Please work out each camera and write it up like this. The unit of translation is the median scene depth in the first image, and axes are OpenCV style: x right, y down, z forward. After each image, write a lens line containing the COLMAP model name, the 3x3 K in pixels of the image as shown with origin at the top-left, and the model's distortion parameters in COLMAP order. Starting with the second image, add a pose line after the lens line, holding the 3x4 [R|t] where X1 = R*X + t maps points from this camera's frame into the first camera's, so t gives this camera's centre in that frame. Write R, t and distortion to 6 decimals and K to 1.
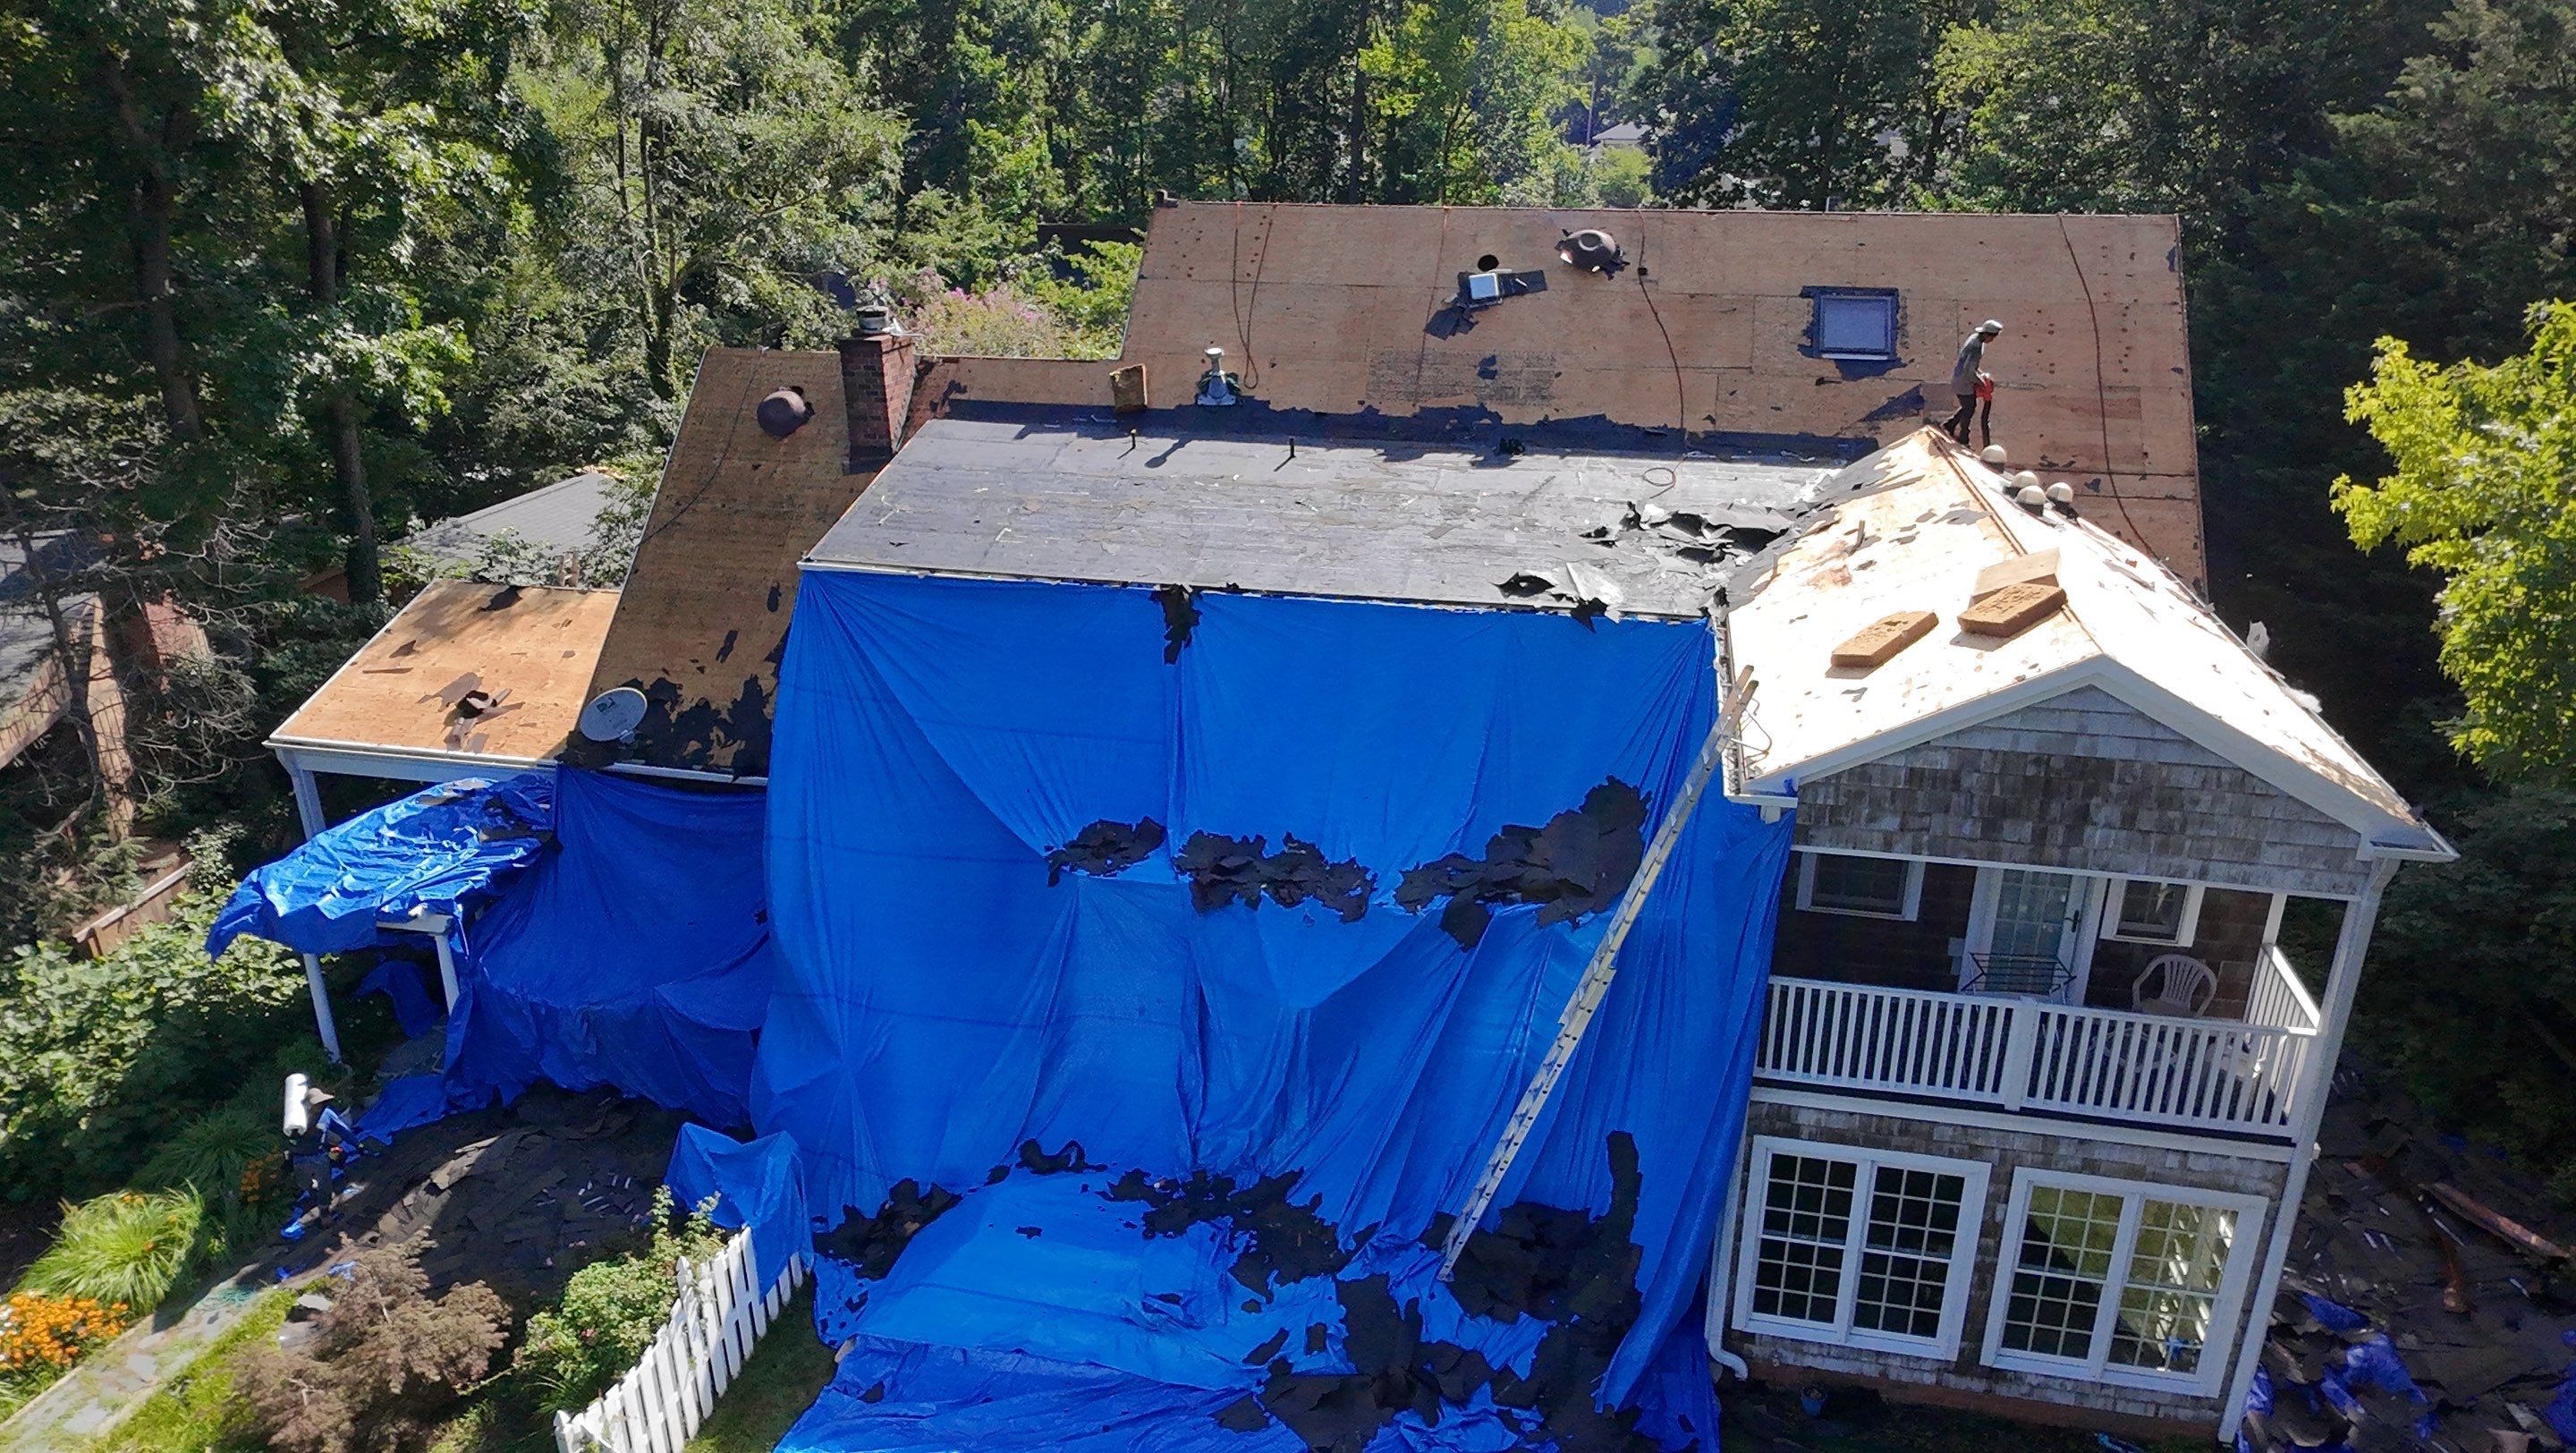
lens RADIAL K [[1637.6, 0, 1288.0], [0, 1637.6, 726.5], [0, 0, 1]] dist [0.001930, 0.001383]
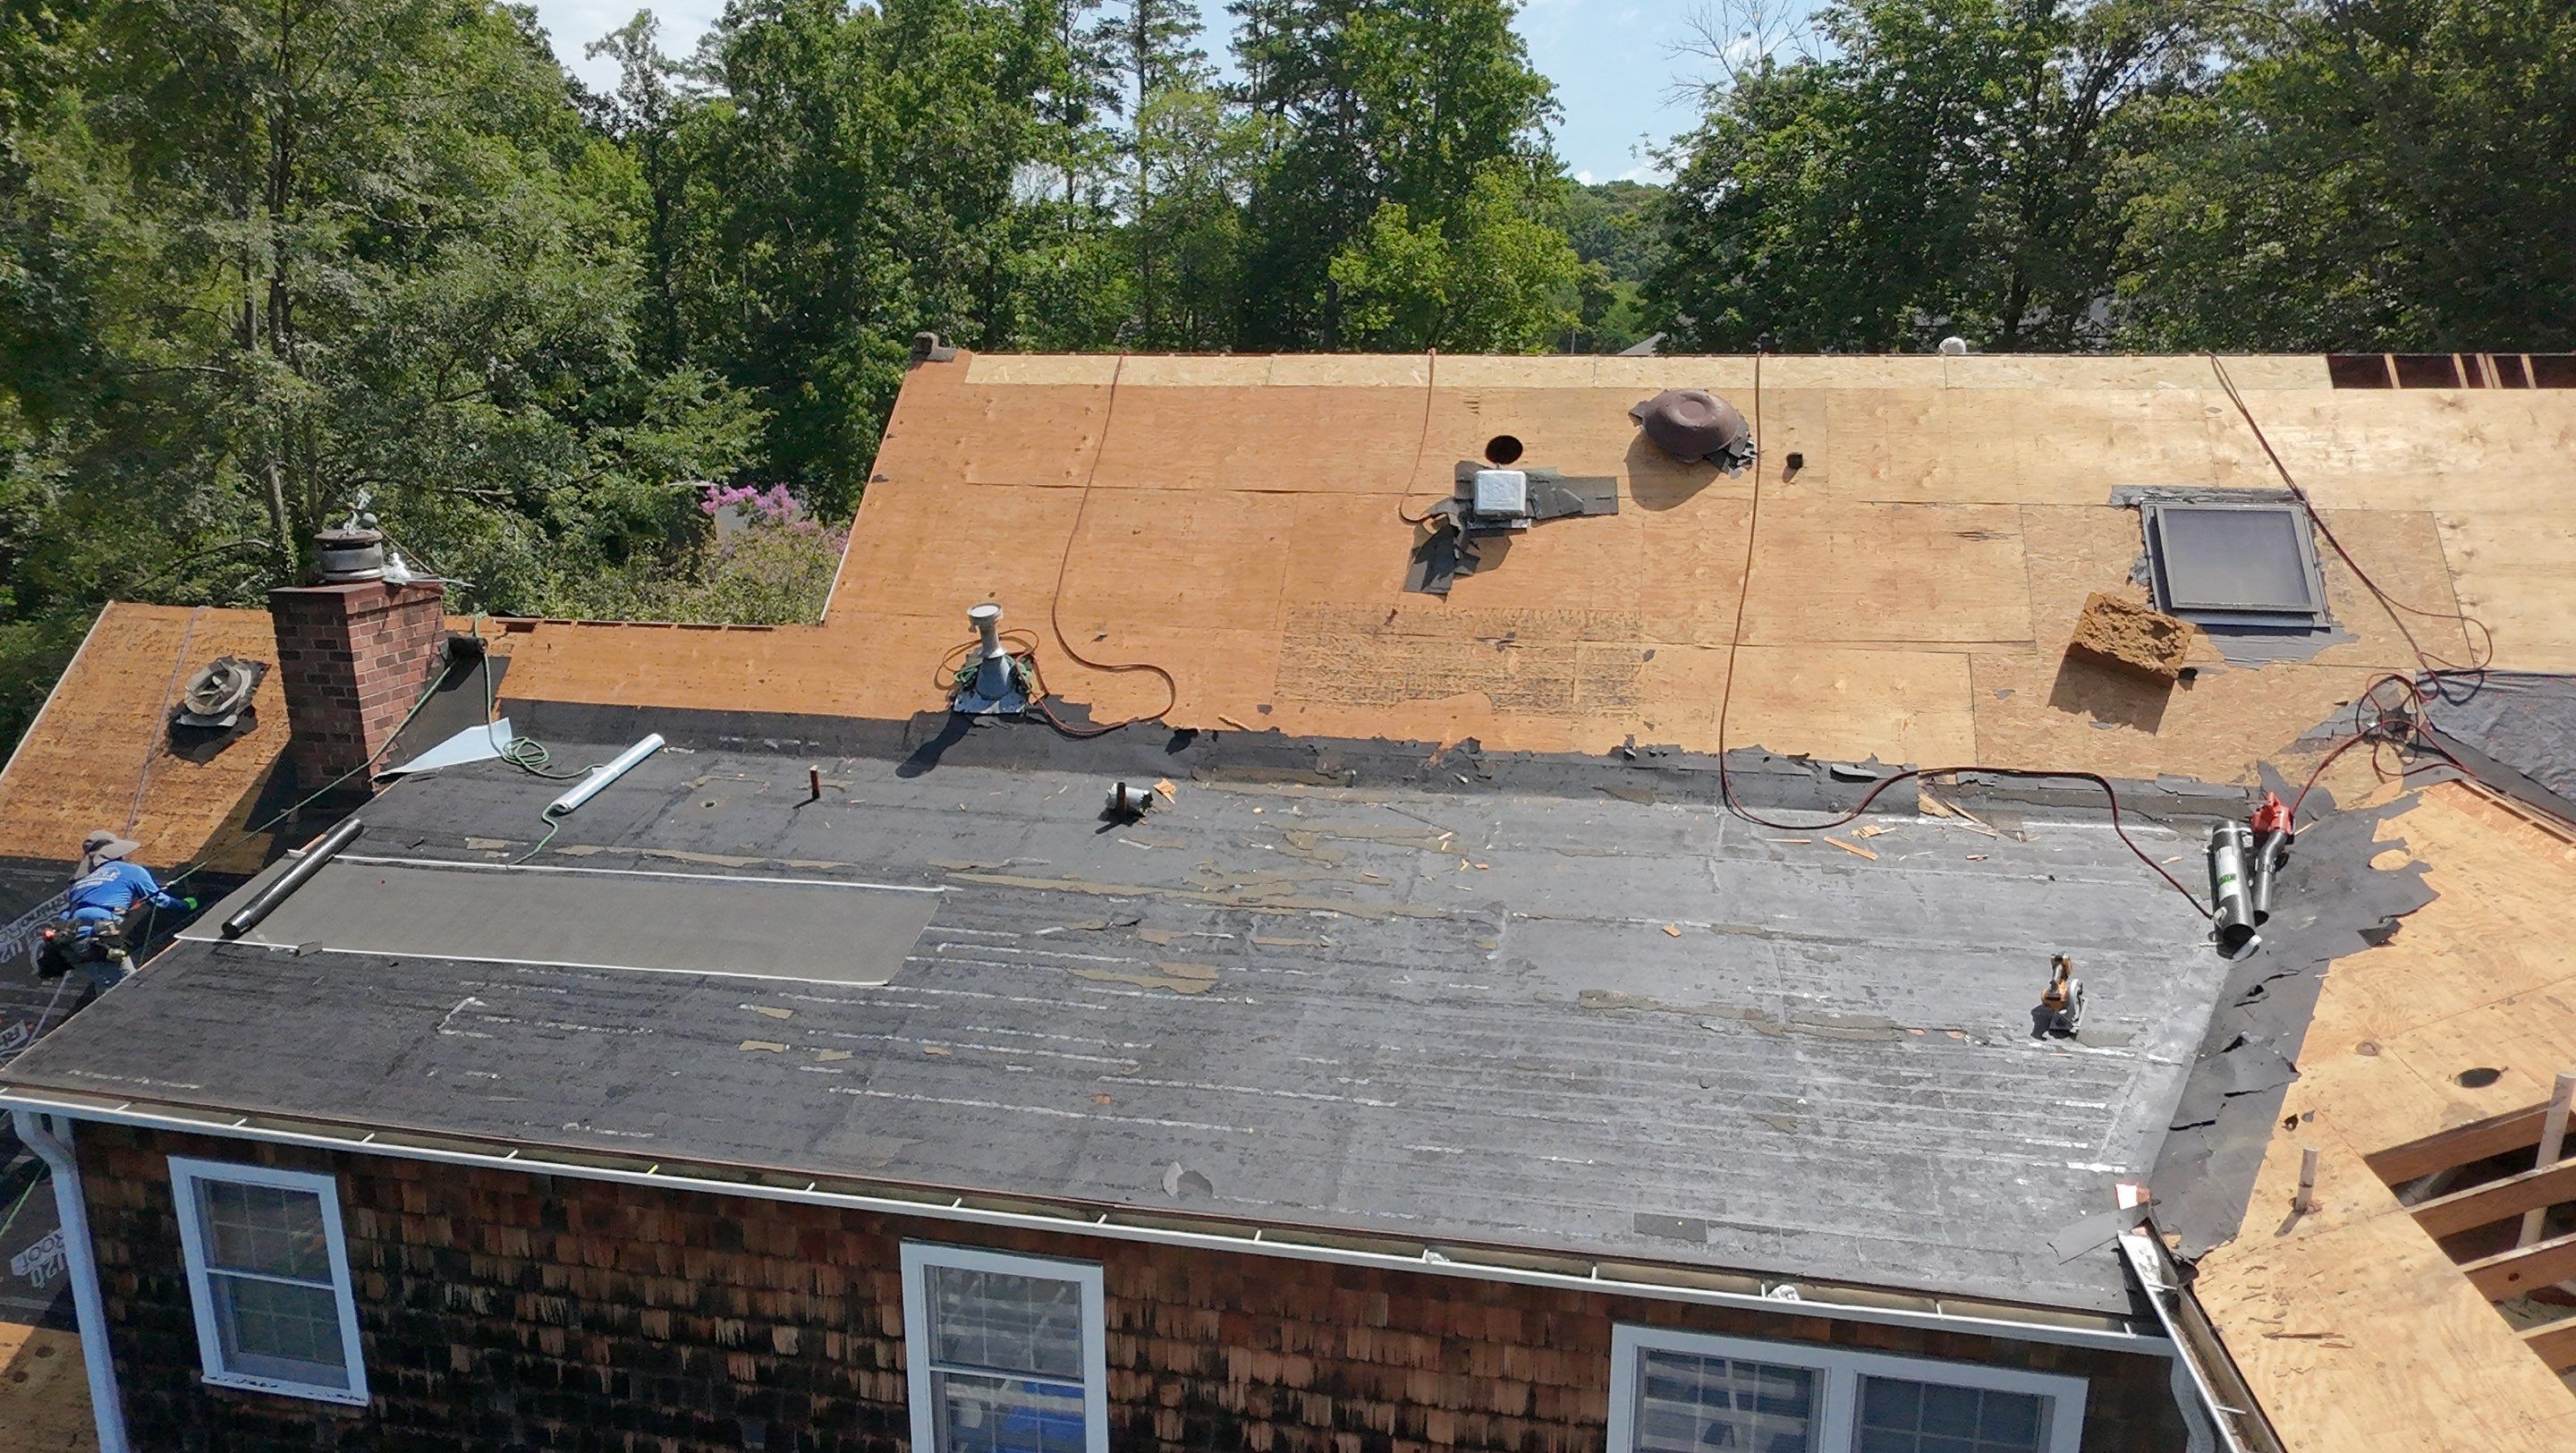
lens RADIAL K [[1644.6, 0, 1290.2], [0, 1644.6, 736.9], [0, 0, 1]] dist [0.007988, 0.001031]
pose [[0.999956, -0.000432, 0.009408, 0.071566], [0.001685, 0.991037, -0.133578, -0.180846], [-0.009266, 0.133588, 0.990994, 0.730834]]
